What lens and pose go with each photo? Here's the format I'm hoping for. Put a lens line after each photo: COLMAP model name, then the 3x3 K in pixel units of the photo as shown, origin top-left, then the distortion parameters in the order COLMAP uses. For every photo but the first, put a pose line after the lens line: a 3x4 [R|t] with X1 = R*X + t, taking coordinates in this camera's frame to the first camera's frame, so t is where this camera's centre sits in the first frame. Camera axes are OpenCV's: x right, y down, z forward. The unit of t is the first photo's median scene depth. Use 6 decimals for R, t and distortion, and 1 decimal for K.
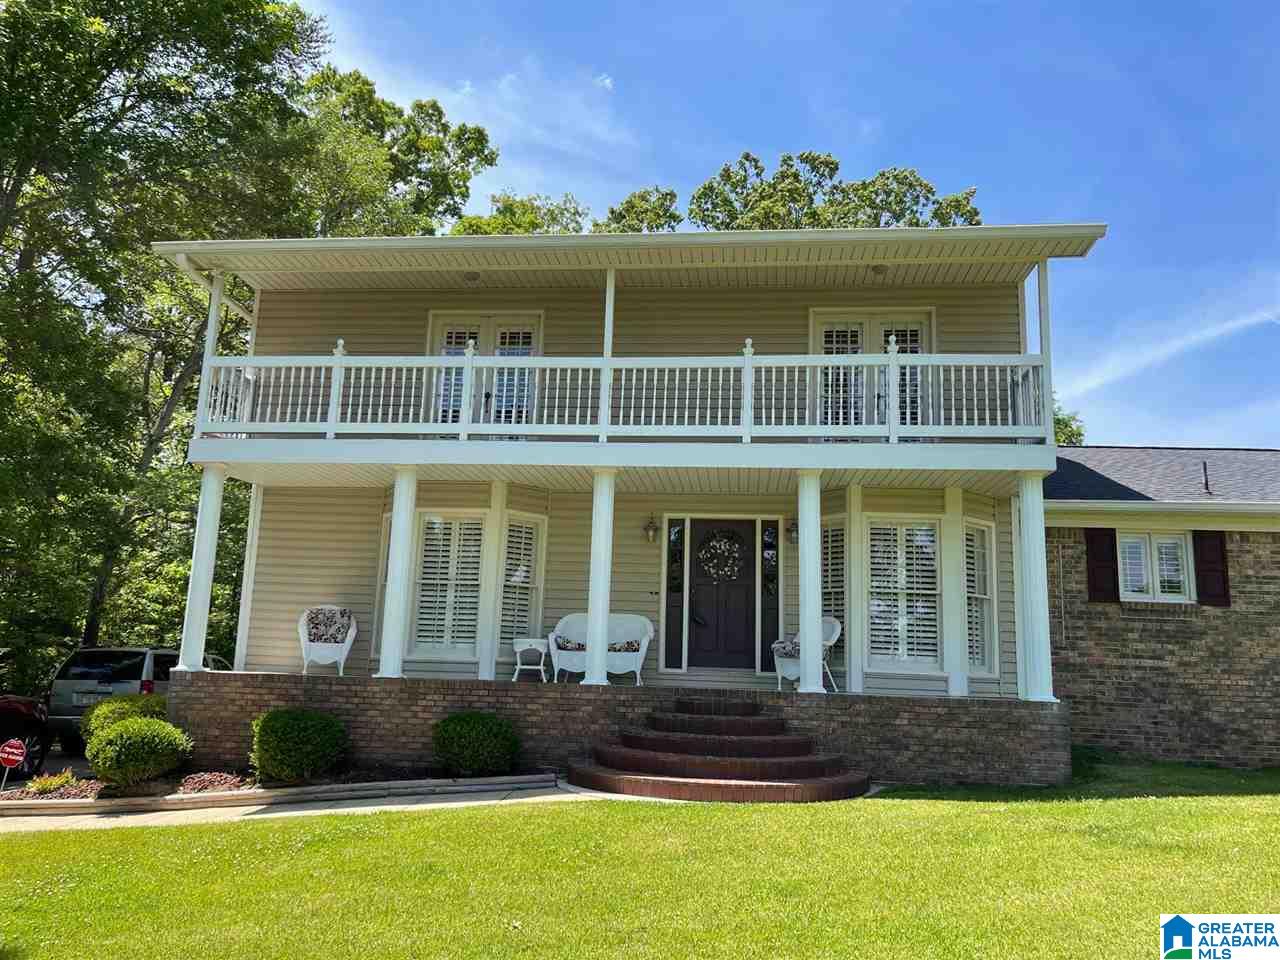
lens RADIAL K [[969.5, 0, 637.8], [0, 969.5, 475.5], [0, 0, 1]] dist [0.066060, -0.076631]
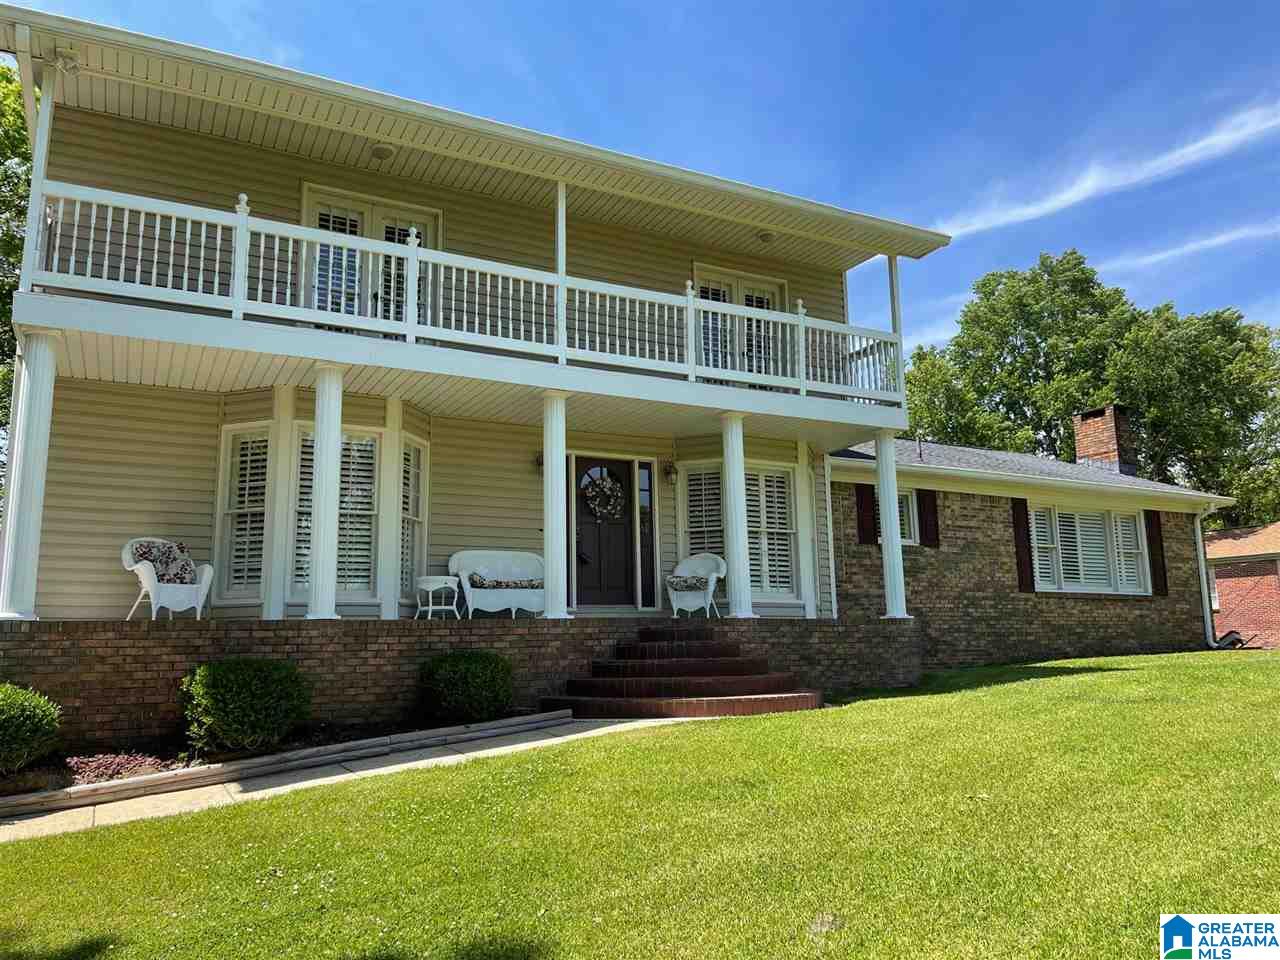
lens RADIAL K [[969.5, 0, 637.8], [0, 969.5, 475.5], [0, 0, 1]] dist [0.066060, -0.076631]
pose [[0.824264, 0.052595, 0.563758, -0.493660], [-0.062769, 0.998027, -0.001334, 0.069097], [-0.562716, -0.034287, 0.825939, 0.174199]]
